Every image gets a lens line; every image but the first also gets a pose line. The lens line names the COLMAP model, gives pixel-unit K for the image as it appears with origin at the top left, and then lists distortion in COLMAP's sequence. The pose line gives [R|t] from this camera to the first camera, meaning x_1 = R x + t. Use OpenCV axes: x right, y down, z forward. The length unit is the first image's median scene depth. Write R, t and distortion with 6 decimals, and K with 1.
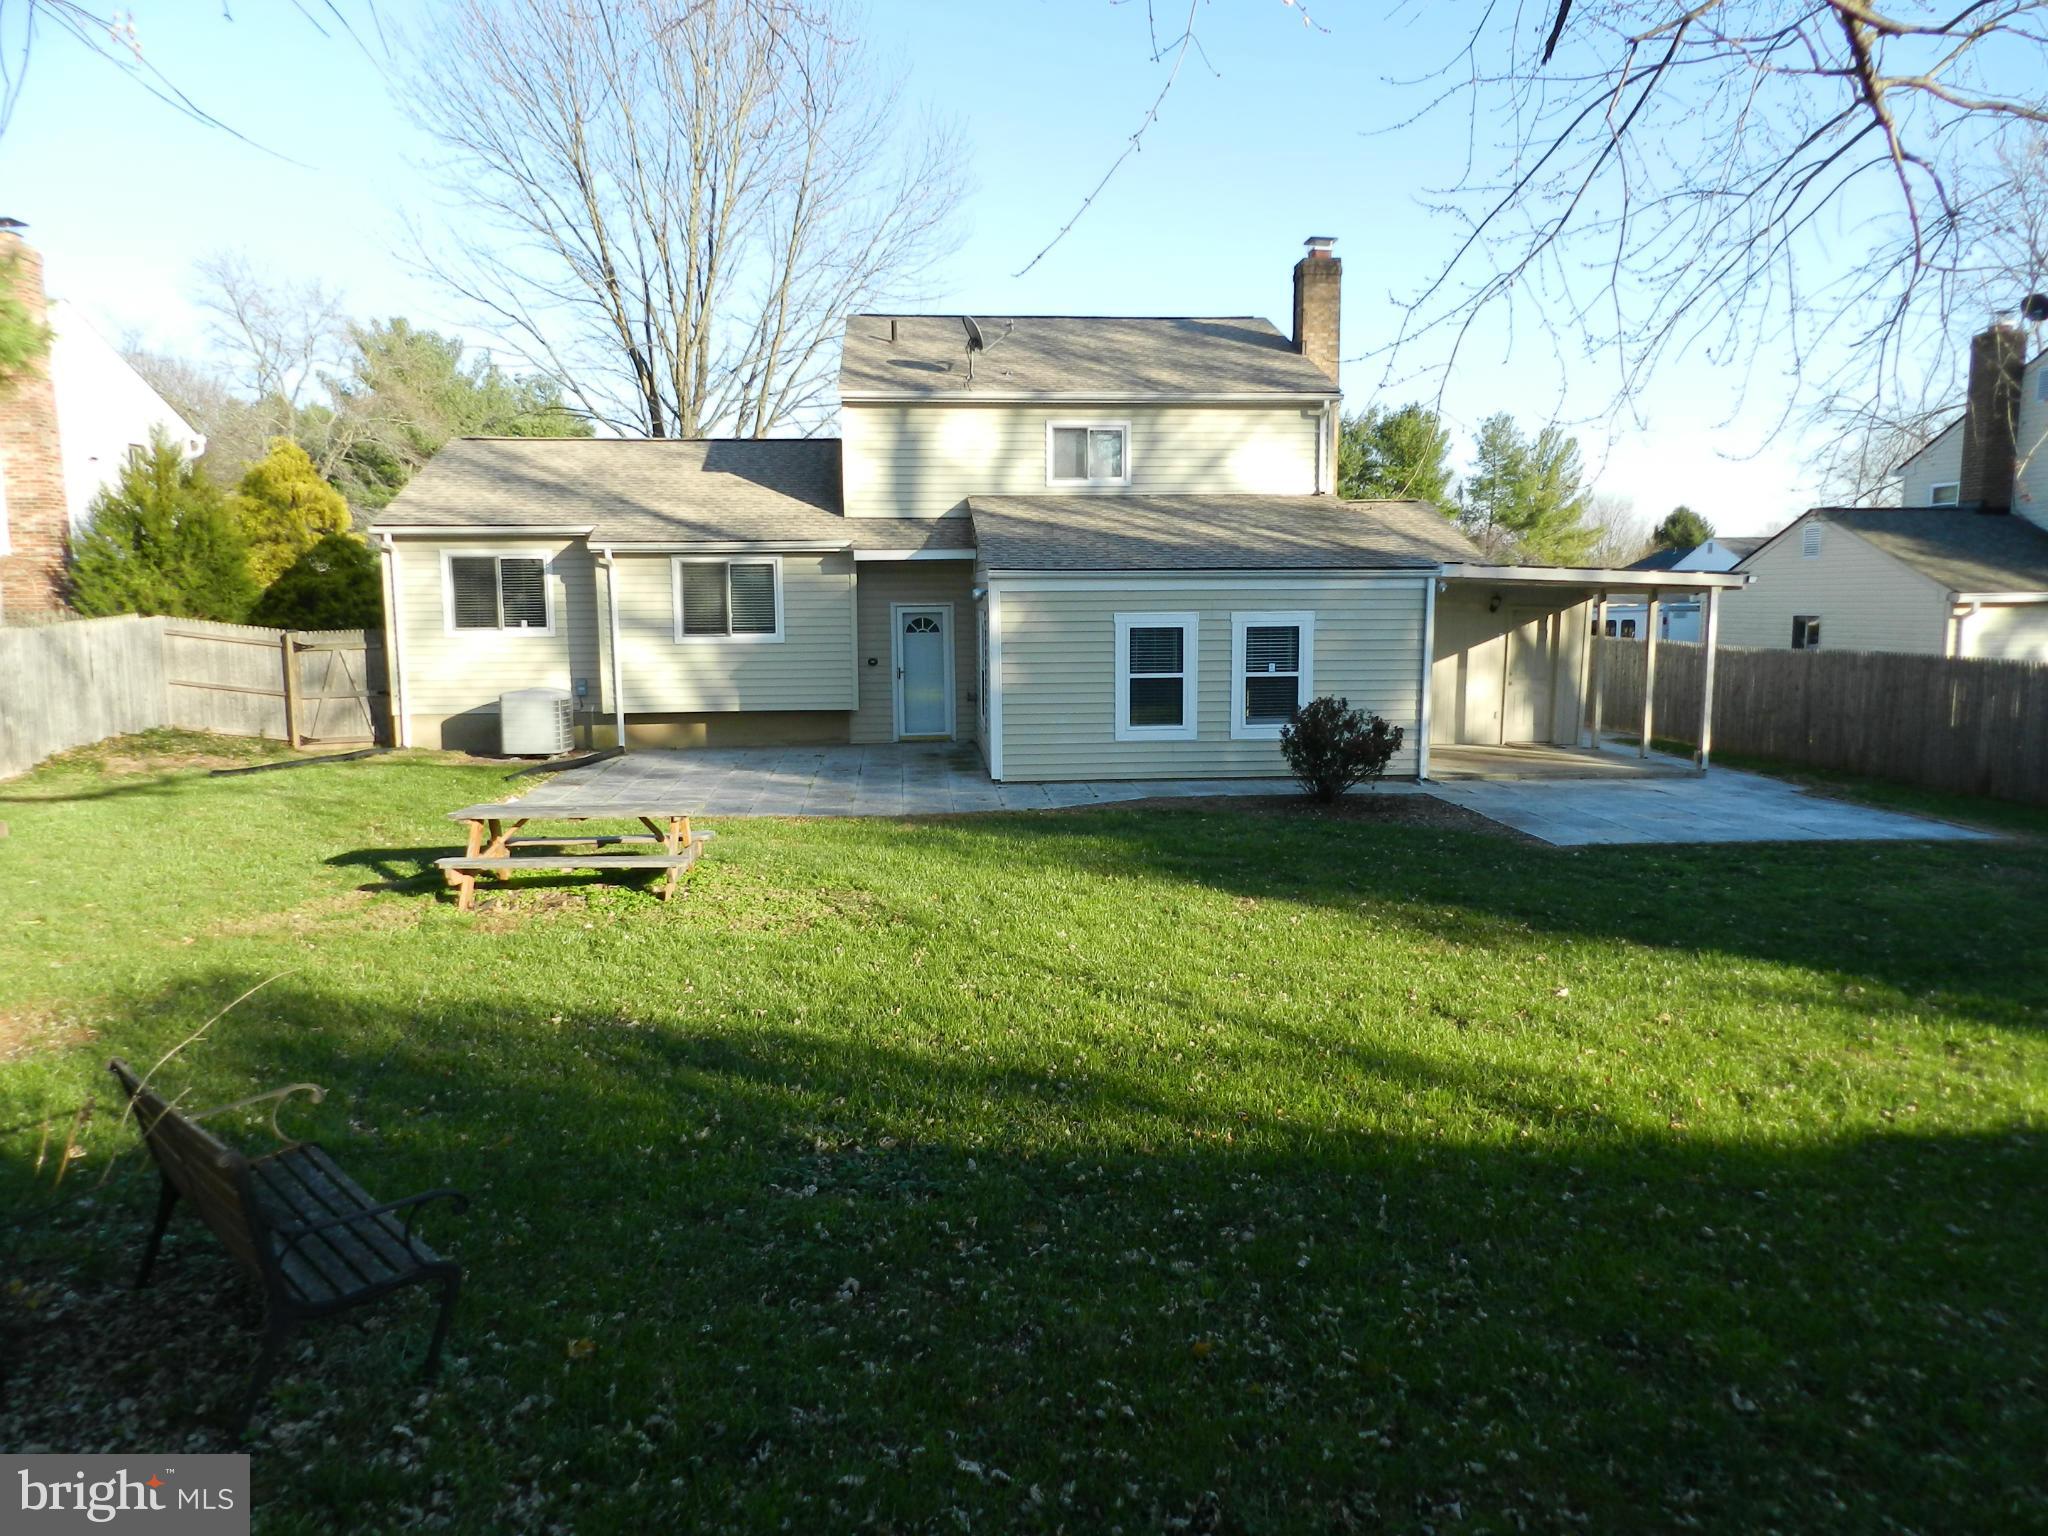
lens RADIAL K [[1375.1, 0, 1055.9], [0, 1375.1, 770.8], [0, 0, 1]] dist [0.005236, -0.002593]
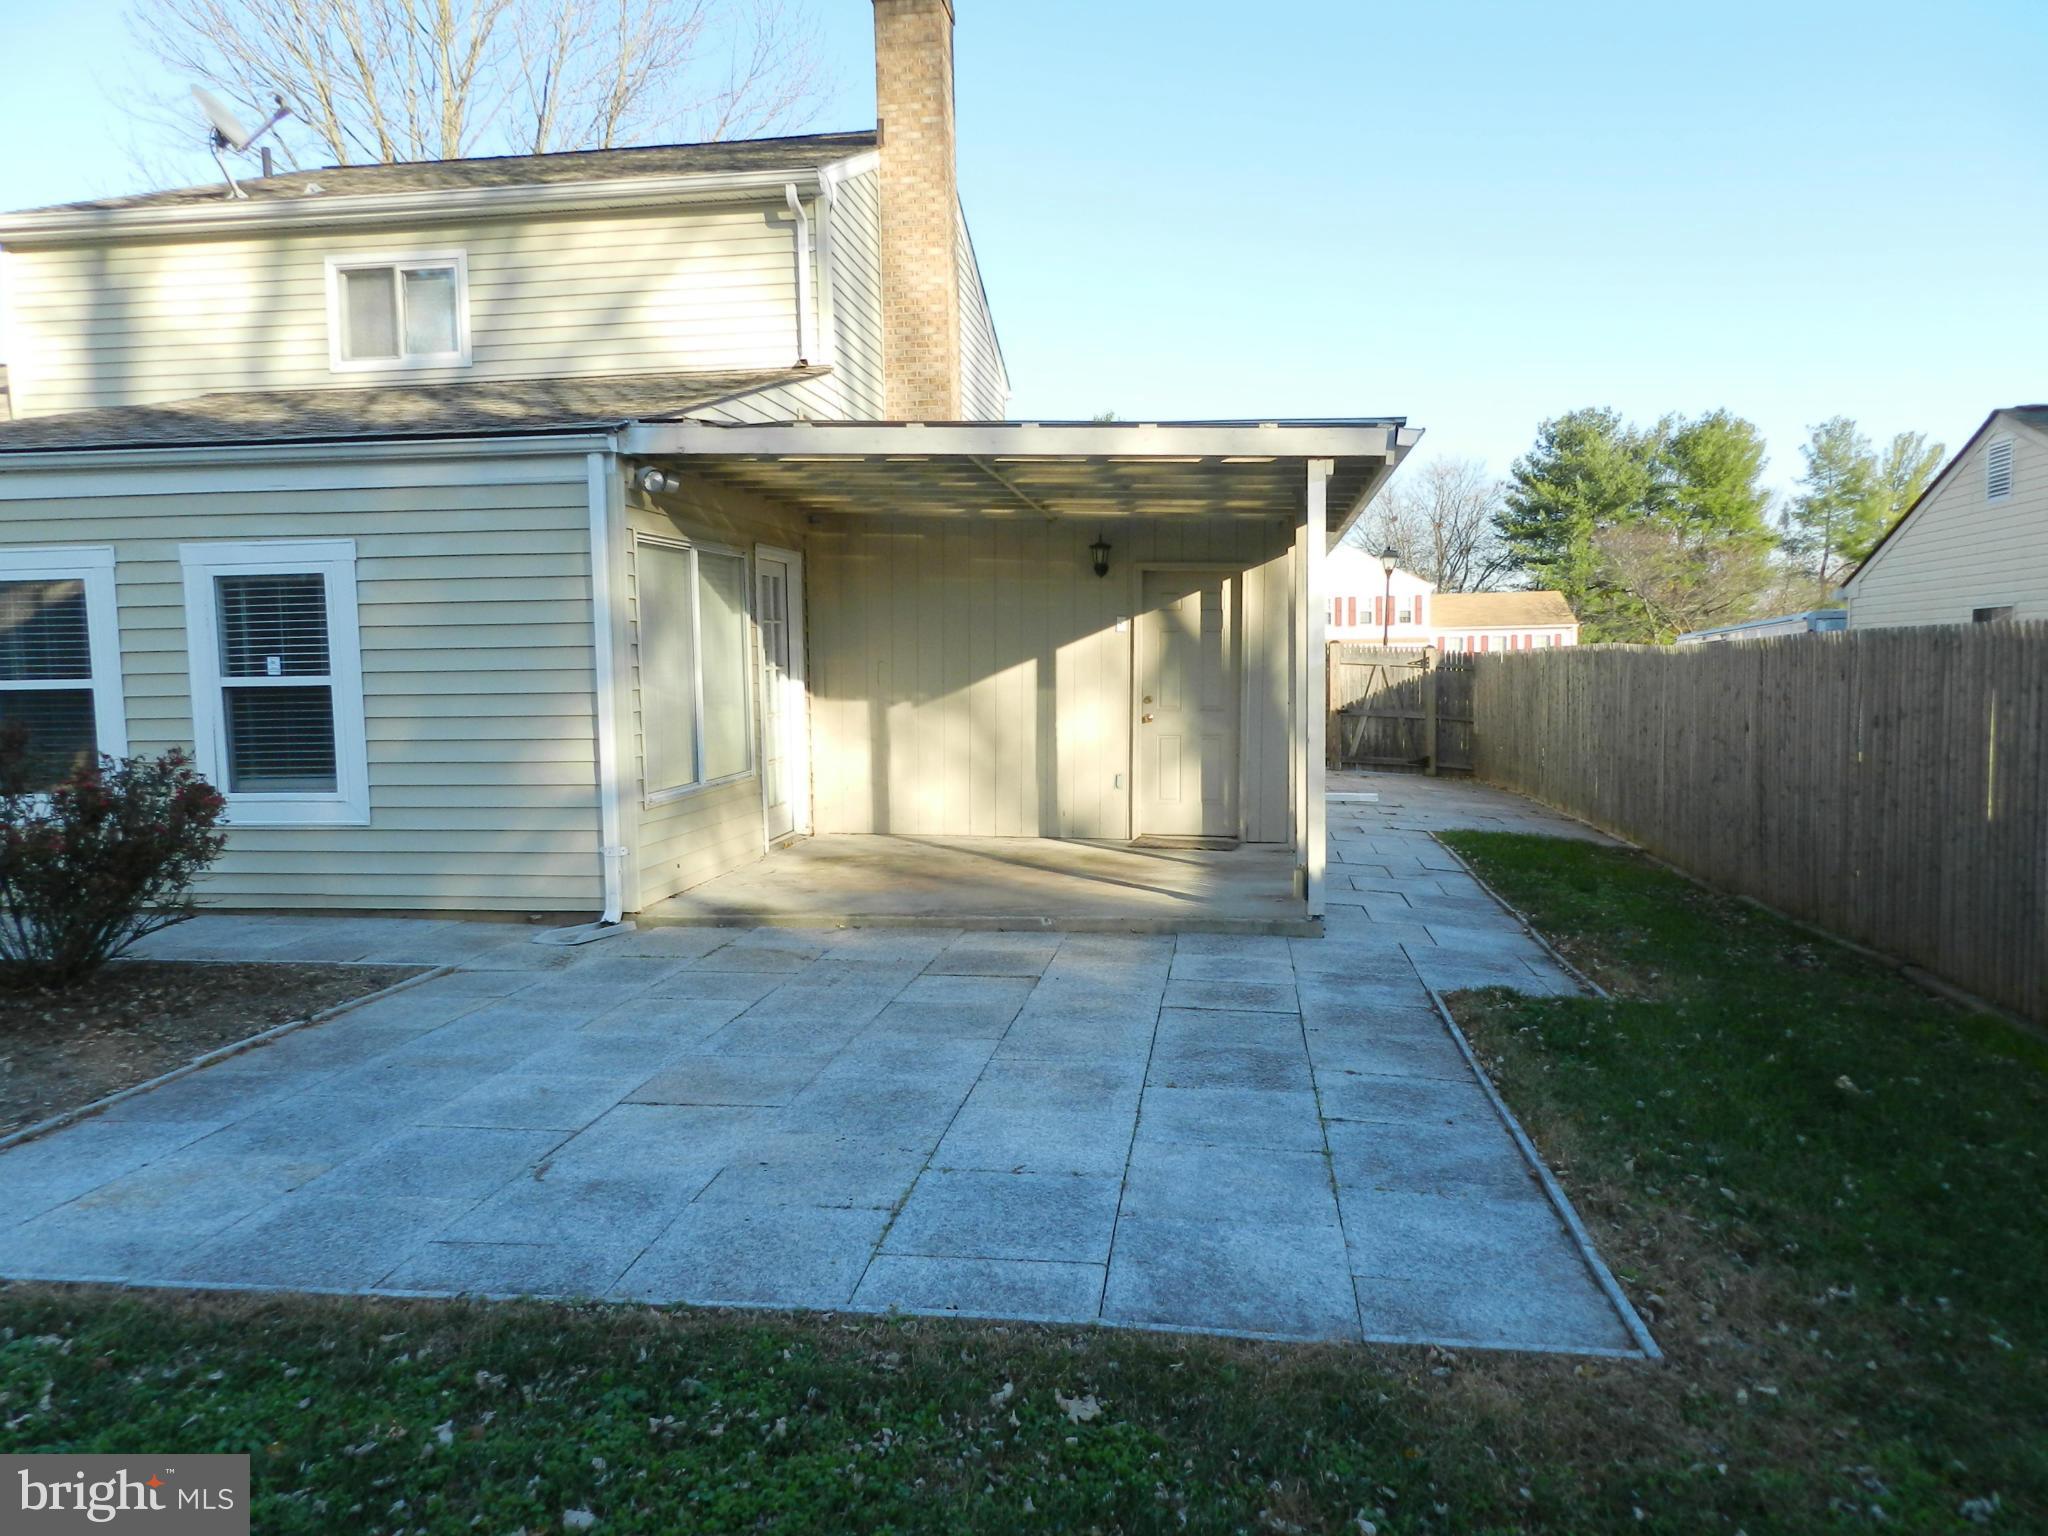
lens RADIAL K [[1541.0, 0, 954.0], [0, 1541.0, 780.9], [0, 0, 1]] dist [-0.044289, 0.102545]
pose [[0.976315, 0.008712, -0.216180, 0.380317], [-0.017923, 0.999011, -0.040688, -0.016509], [0.215611, 0.043598, 0.975505, 0.439655]]
